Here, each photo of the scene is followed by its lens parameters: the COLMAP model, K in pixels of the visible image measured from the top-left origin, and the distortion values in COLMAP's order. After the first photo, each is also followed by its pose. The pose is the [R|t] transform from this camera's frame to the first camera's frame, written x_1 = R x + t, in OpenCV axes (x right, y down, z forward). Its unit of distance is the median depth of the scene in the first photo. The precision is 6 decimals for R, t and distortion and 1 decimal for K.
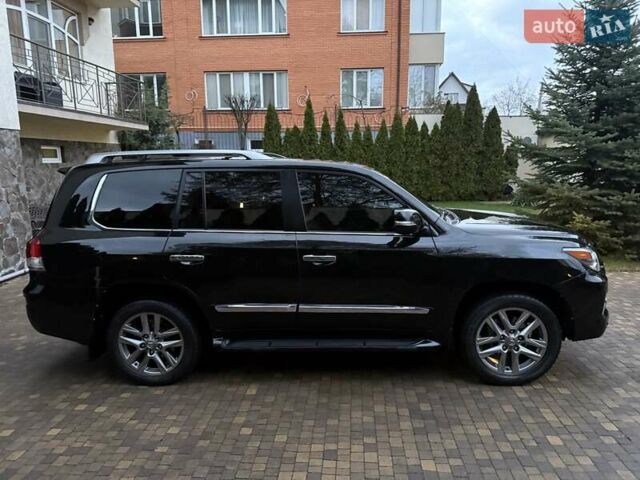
lens RADIAL K [[451.7, 0, 320.4], [0, 451.7, 244.9], [0, 0, 1]] dist [0.065915, -0.094942]
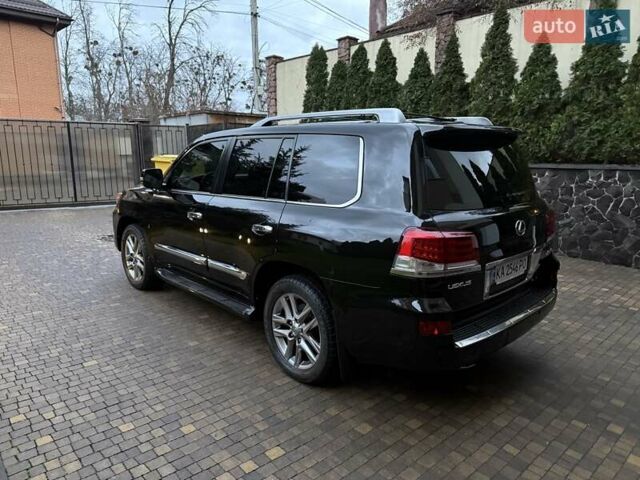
lens RADIAL K [[451.7, 0, 320.5], [0, 451.7, 238.9], [0, 0, 1]] dist [0.065915, -0.094942]
pose [[-0.732453, -0.119438, 0.670259, -0.964782], [0.130069, 0.941809, 0.309966, -0.312463], [-0.668277, 0.314215, -0.674295, 2.045799]]
